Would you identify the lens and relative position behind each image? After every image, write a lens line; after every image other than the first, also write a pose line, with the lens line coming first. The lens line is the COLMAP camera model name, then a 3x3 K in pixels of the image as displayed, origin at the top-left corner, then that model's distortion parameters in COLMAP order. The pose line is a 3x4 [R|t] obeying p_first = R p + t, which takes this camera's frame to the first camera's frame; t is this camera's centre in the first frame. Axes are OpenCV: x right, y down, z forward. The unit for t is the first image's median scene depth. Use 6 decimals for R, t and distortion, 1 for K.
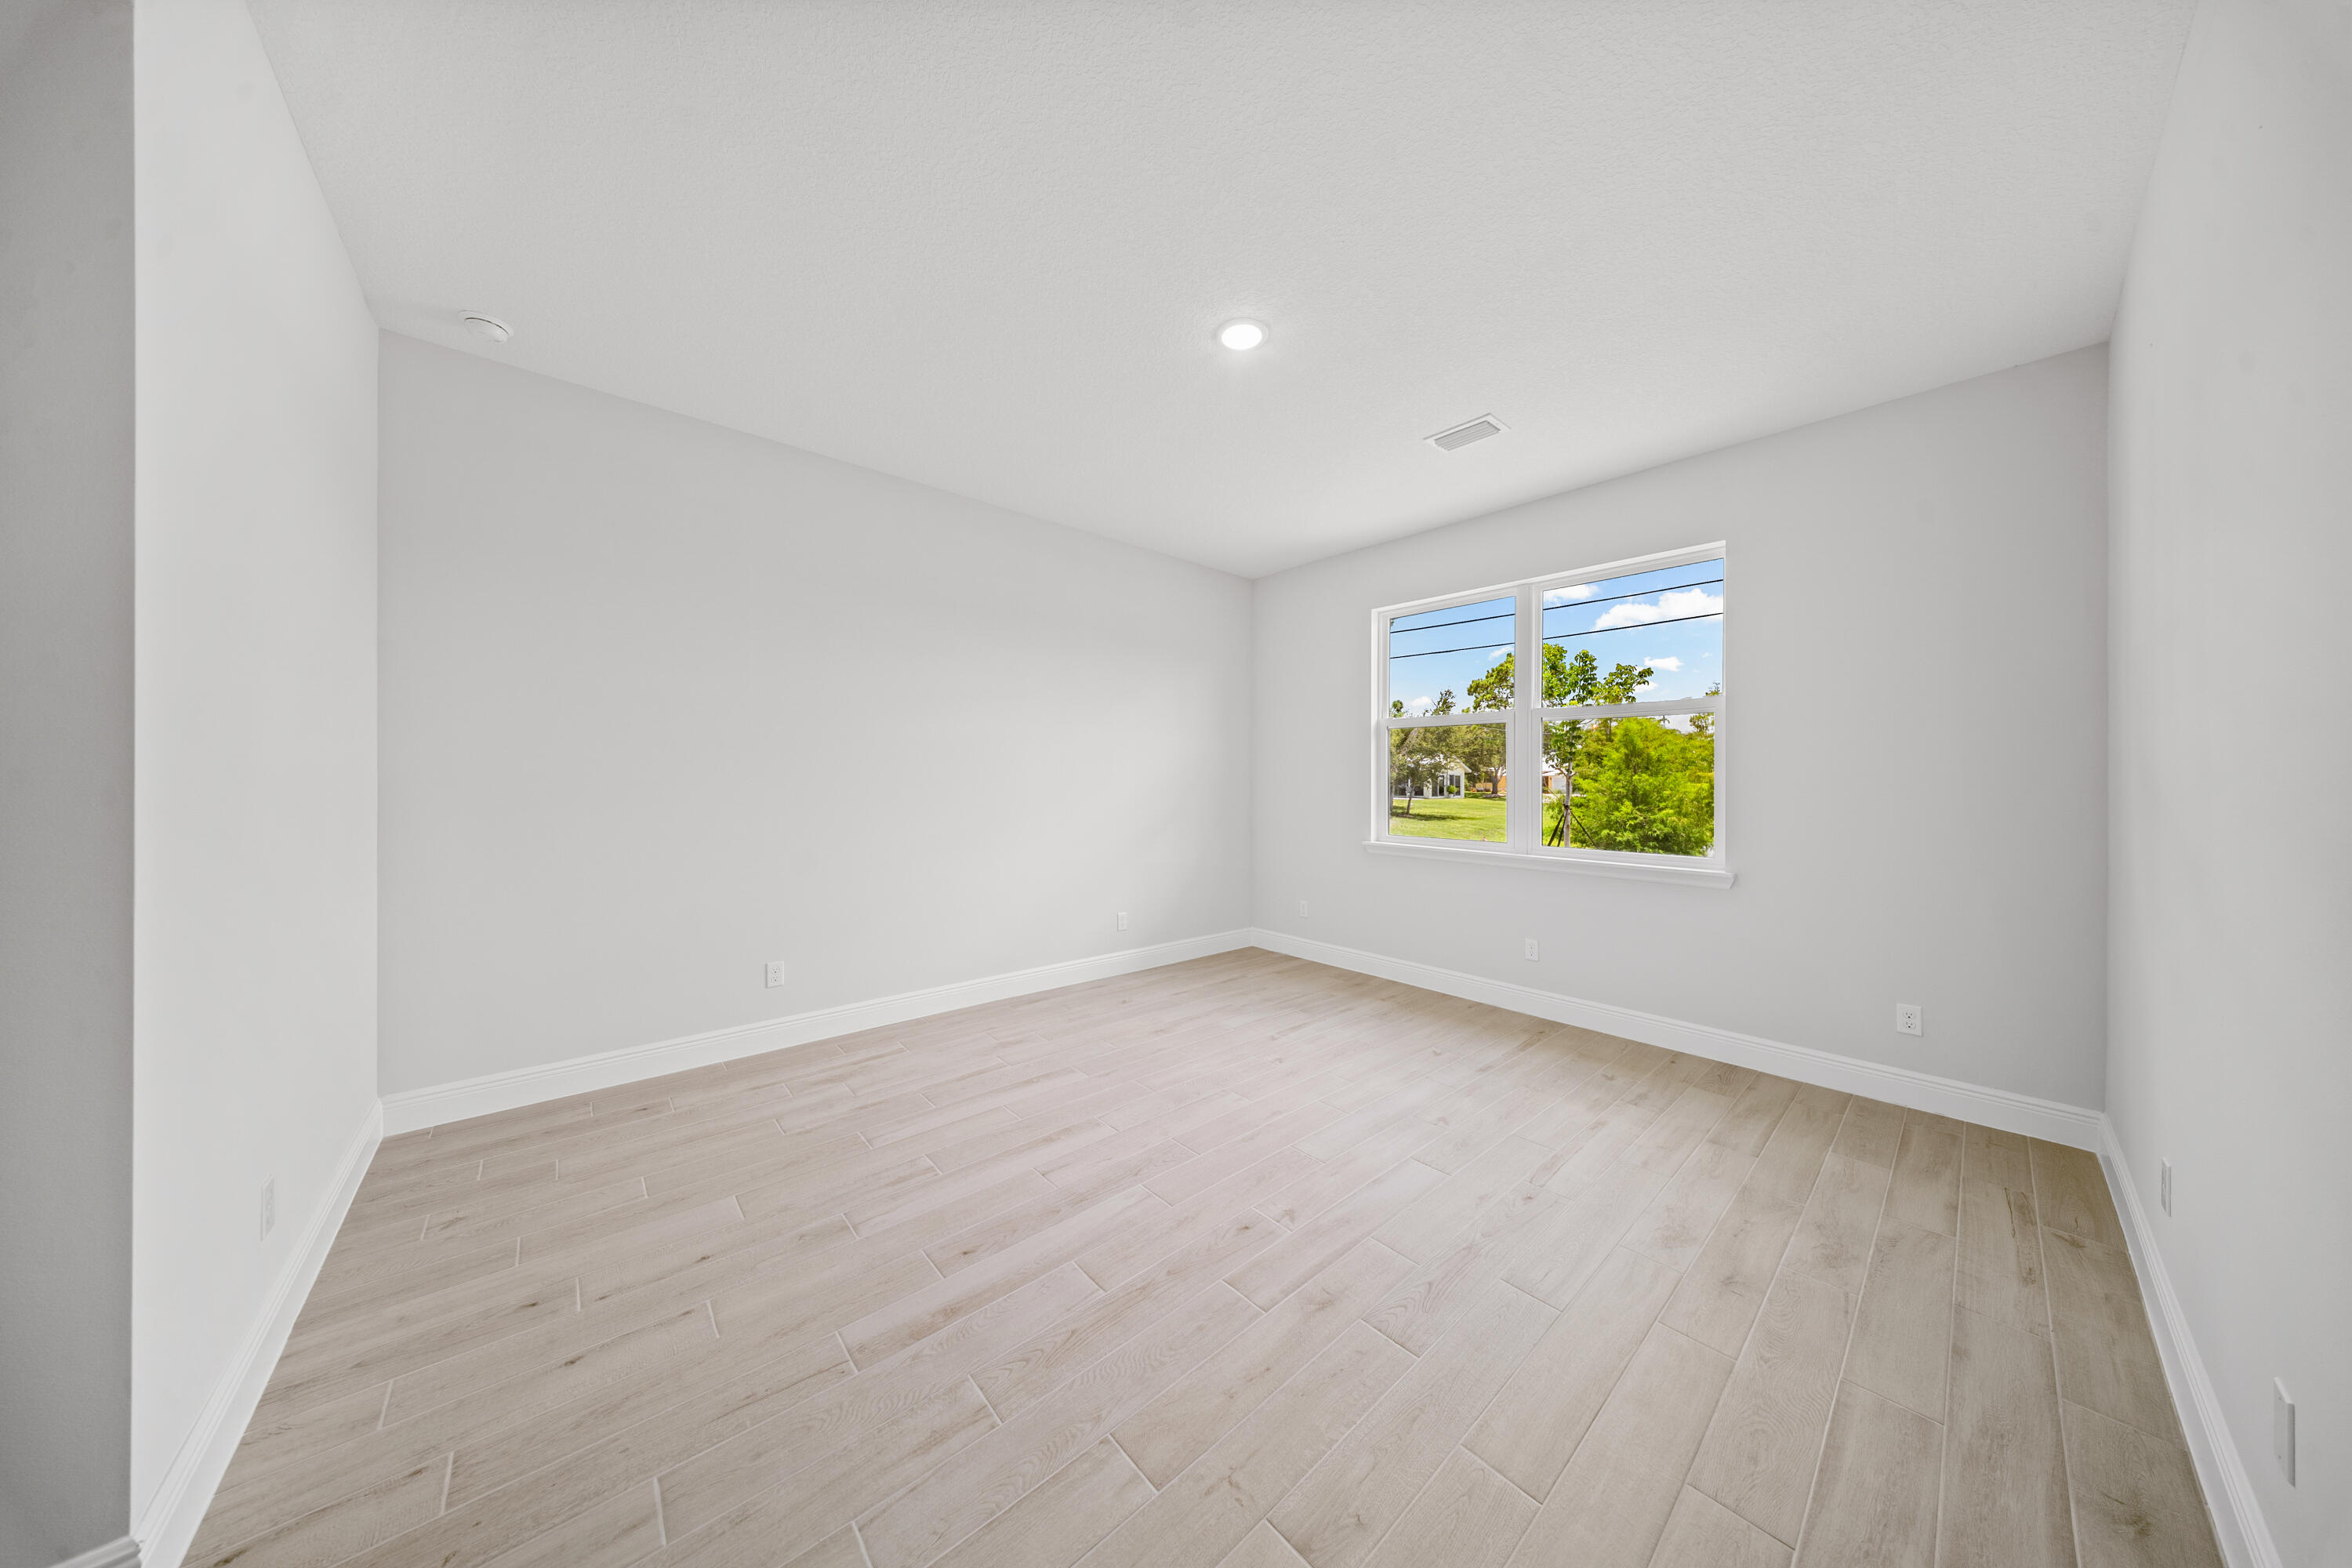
lens RADIAL K [[695.5, 0, 1161.0], [0, 695.5, 780.4], [0, 0, 1]] dist [0.008077, -0.000042]
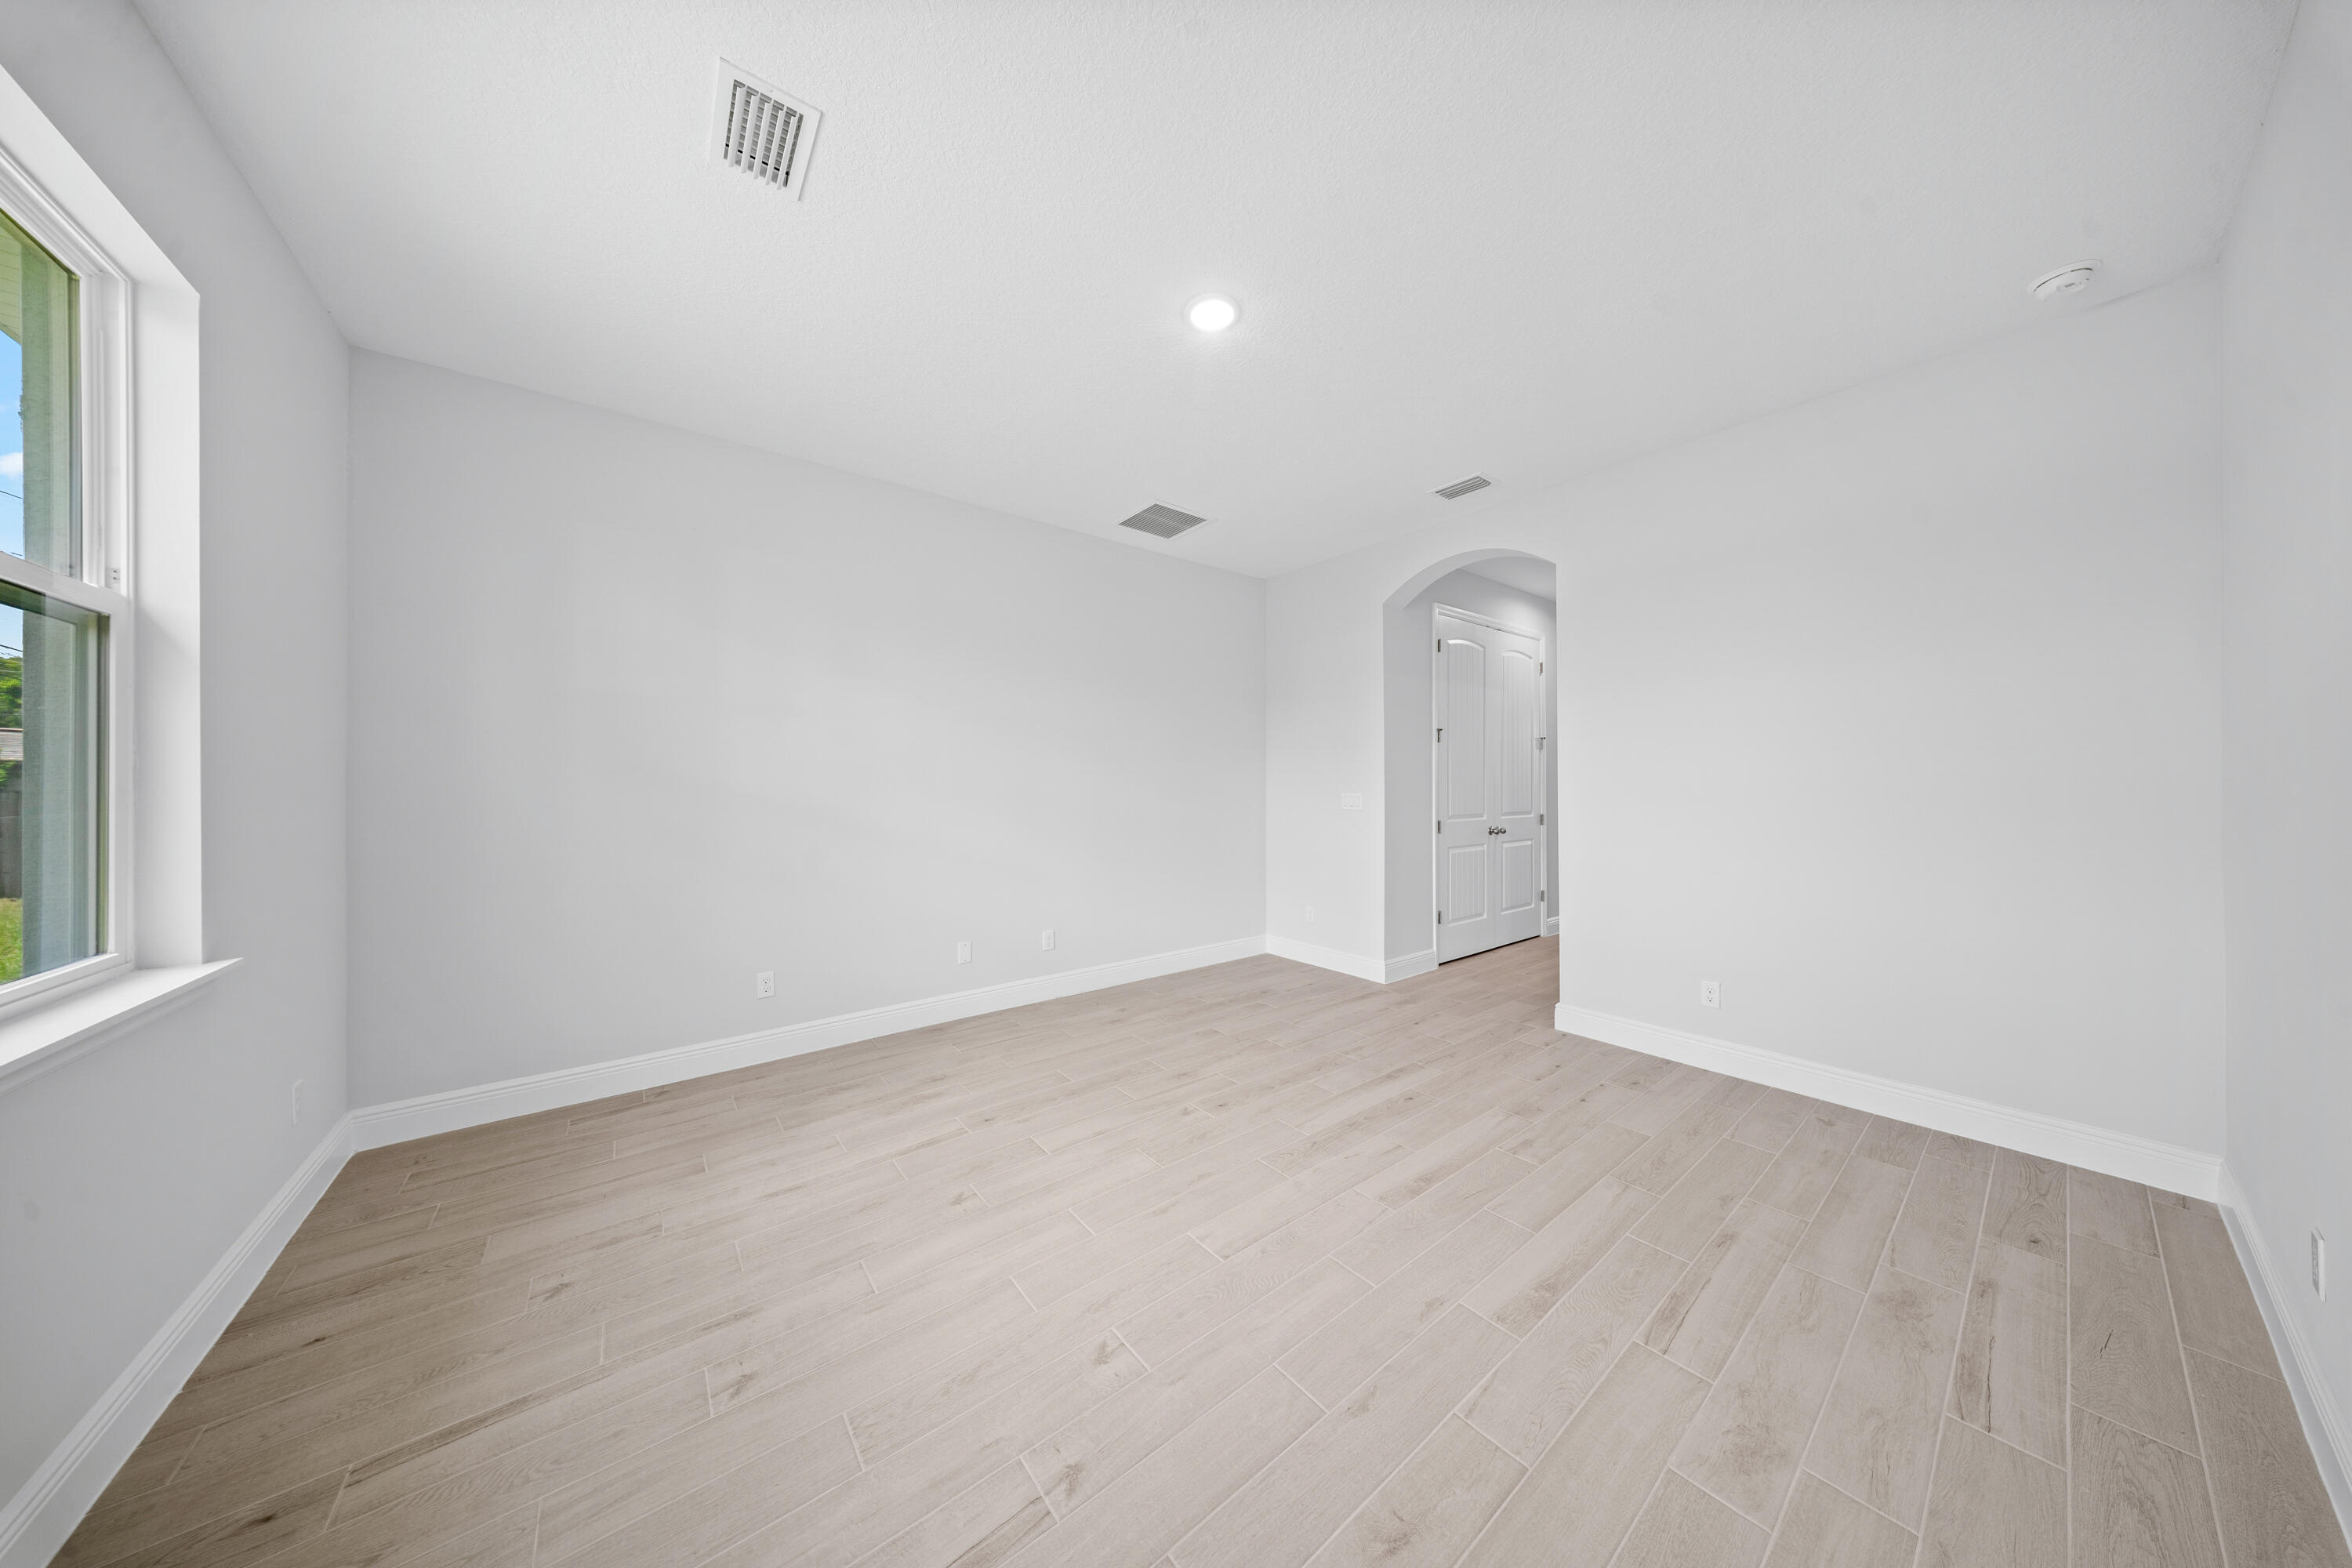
lens RADIAL K [[695.5, 0, 1161.0], [0, 695.5, 780.4], [0, 0, 1]] dist [0.008077, -0.000042]
pose [[-0.998369, -0.003915, 0.056950, 0.138857], [-0.004240, 0.999975, -0.005593, 0.001968], [-0.056927, -0.005826, -0.998361, 2.023797]]
